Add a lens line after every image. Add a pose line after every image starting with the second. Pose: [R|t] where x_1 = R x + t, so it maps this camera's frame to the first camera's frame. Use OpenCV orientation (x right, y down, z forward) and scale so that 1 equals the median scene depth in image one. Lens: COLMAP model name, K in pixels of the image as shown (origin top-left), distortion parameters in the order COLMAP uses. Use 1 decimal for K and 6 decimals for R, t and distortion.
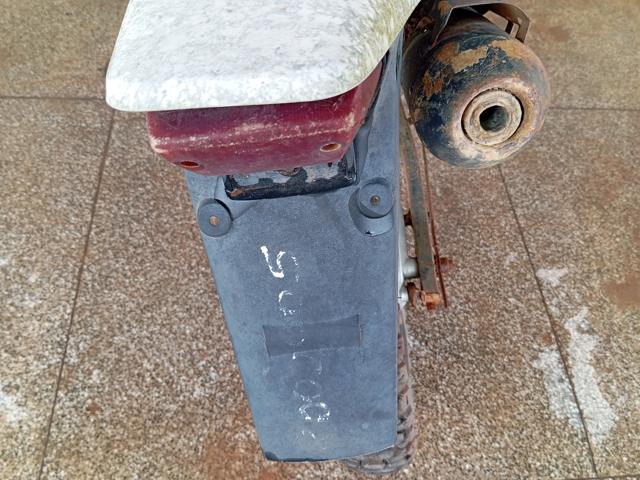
lens RADIAL K [[553.8, 0, 320.0], [0, 553.8, 240.0], [0, 0, 1]] dist [0.023957, -0.042919]
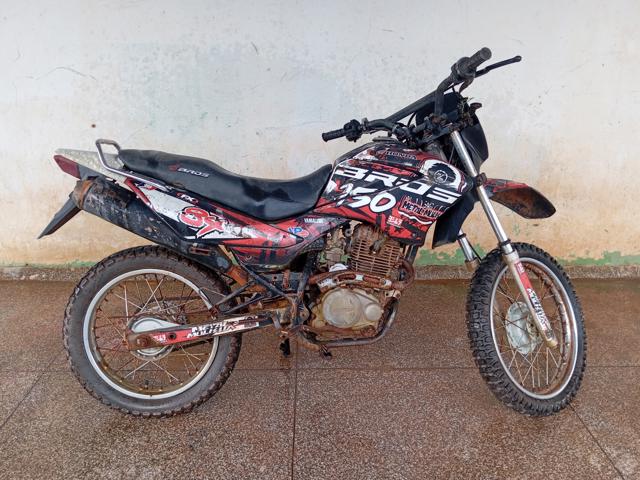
lens RADIAL K [[553.8, 0, 320.0], [0, 553.8, 240.0], [0, 0, 1]] dist [0.023957, -0.042919]
pose [[0.995416, -0.062283, -0.072576, -0.205712], [0.008090, 0.810988, -0.585007, 0.419057], [0.095294, 0.581738, 0.807774, -0.512682]]
